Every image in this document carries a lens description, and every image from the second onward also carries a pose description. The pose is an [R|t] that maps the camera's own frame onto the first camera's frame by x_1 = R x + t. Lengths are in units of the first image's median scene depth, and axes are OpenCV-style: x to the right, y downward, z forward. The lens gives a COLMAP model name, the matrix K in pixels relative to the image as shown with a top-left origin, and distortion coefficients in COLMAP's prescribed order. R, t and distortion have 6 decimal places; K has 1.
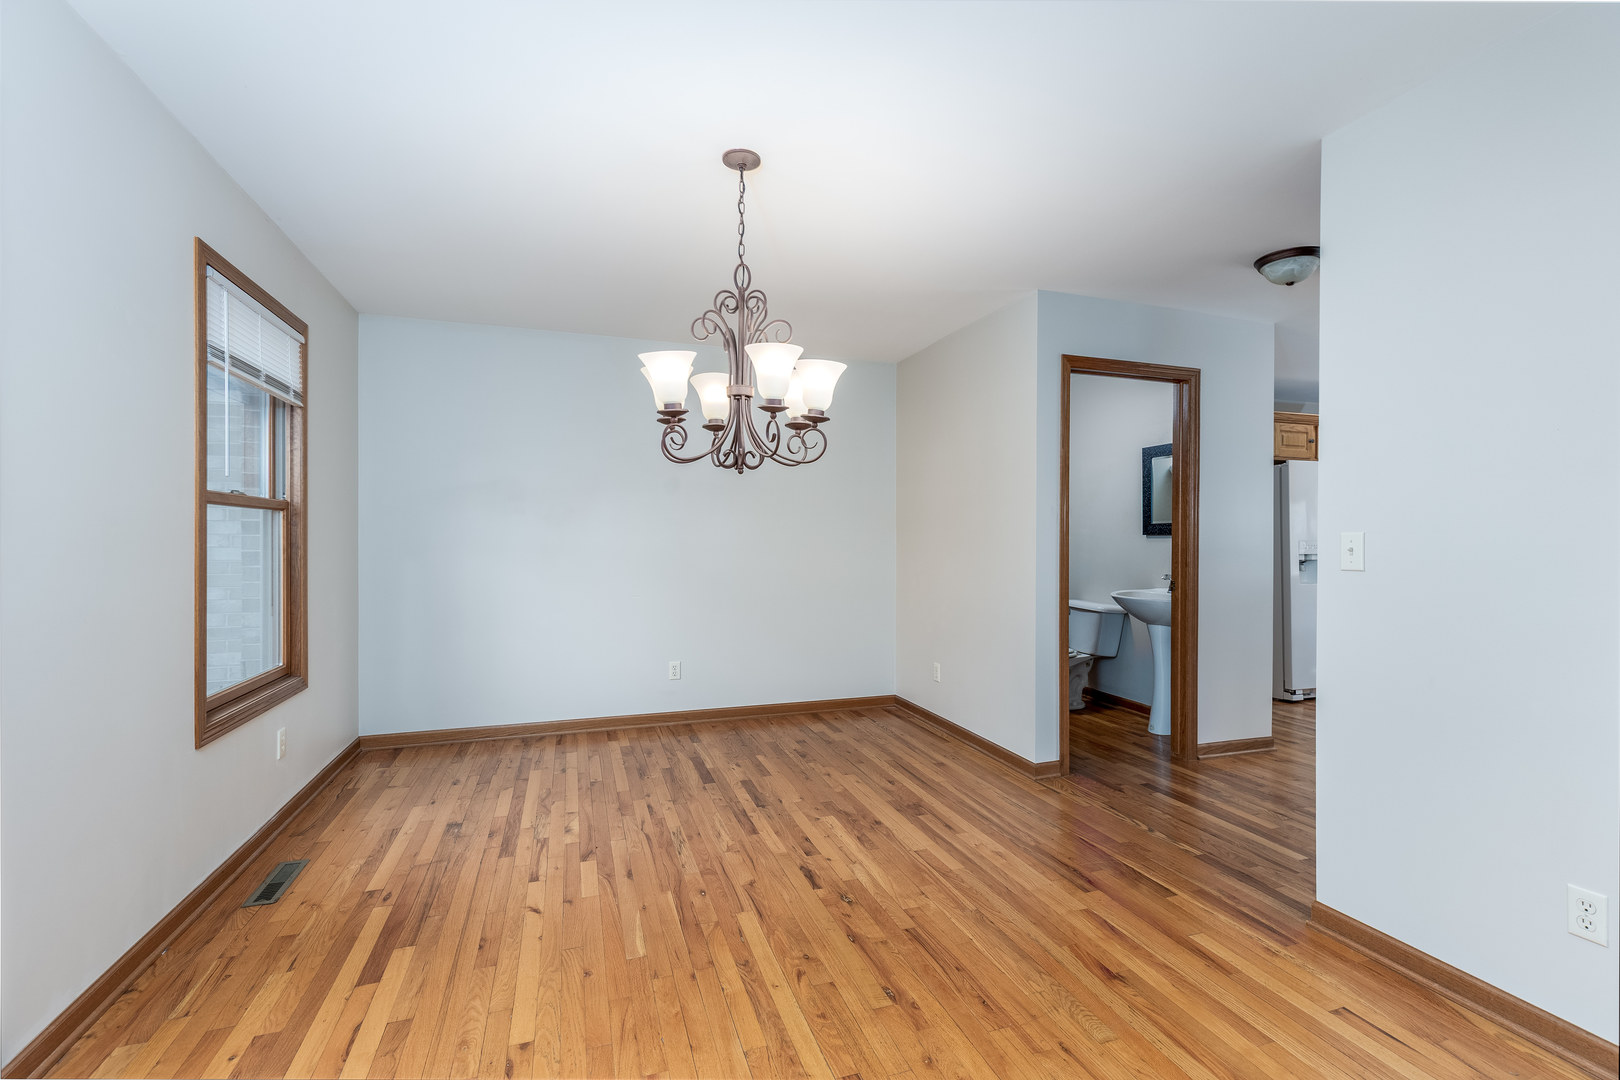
lens RADIAL K [[735.6, 0, 811.5], [0, 735.6, 543.3], [0, 0, 1]] dist [-0.003136, -0.000322]
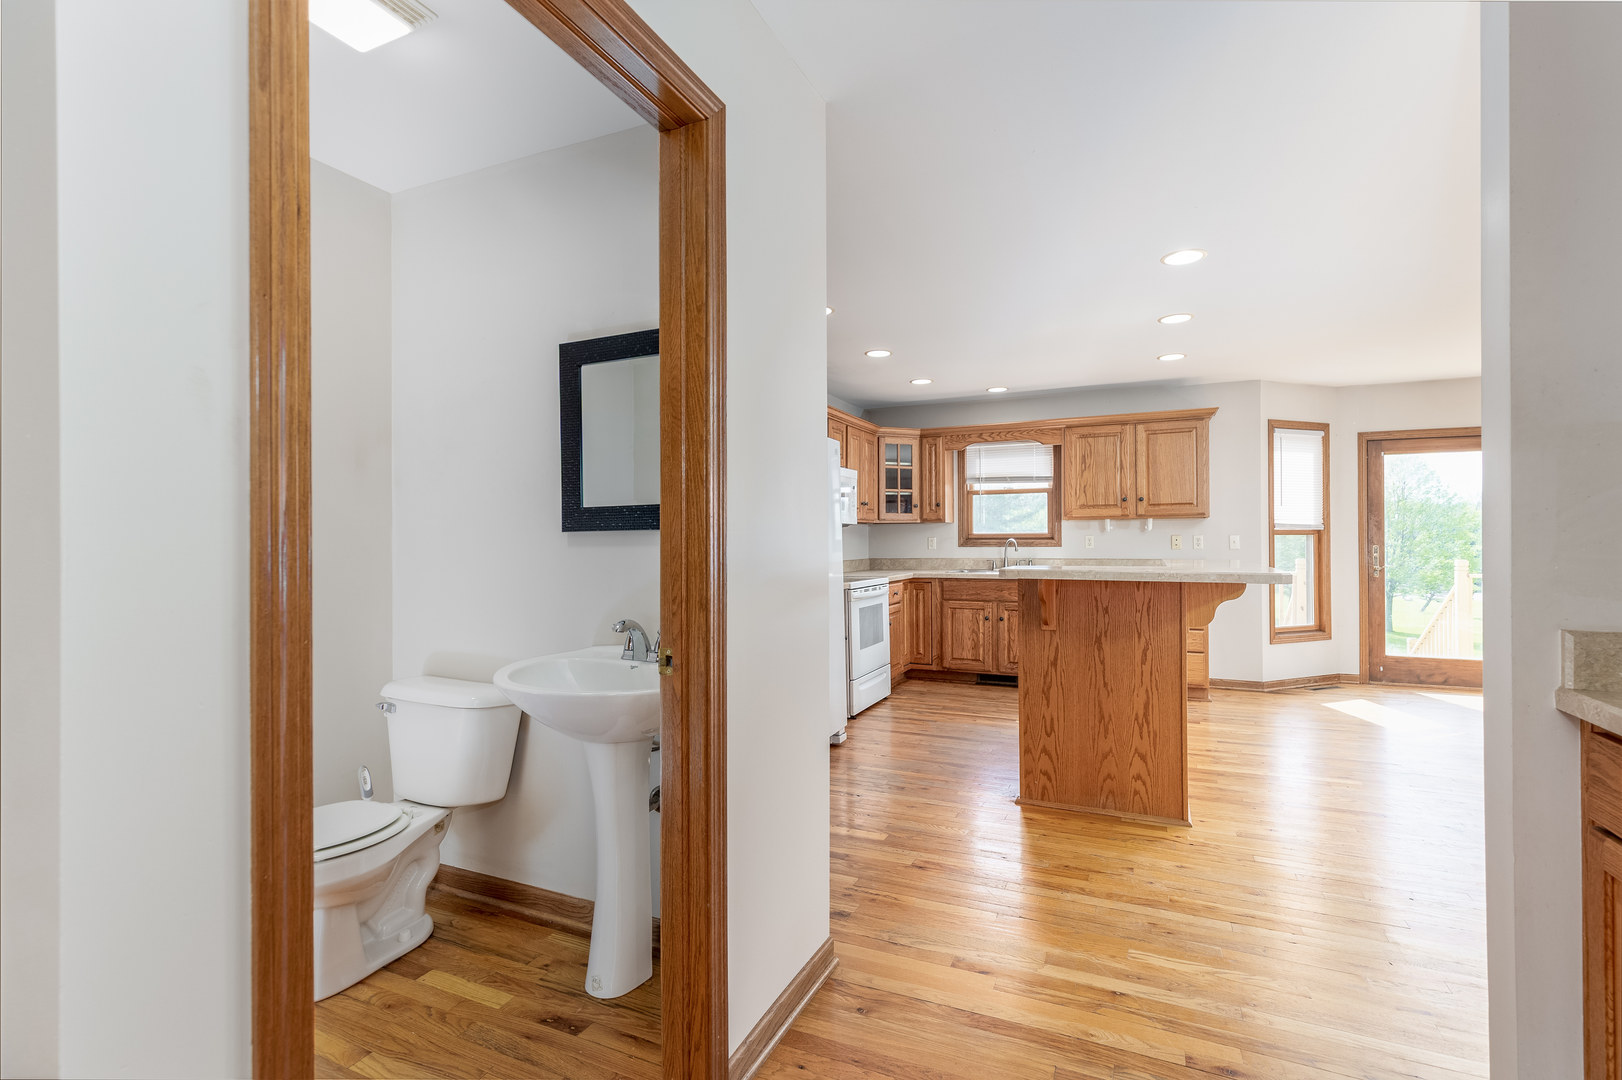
lens RADIAL K [[736.5, 0, 817.2], [0, 736.5, 539.0], [0, 0, 1]] dist [-0.003136, -0.000322]
pose [[0.689950, -0.008016, 0.723813, 0.237986], [0.009074, 0.999956, 0.002425, -0.005978], [-0.723800, 0.004895, 0.689992, 0.596665]]
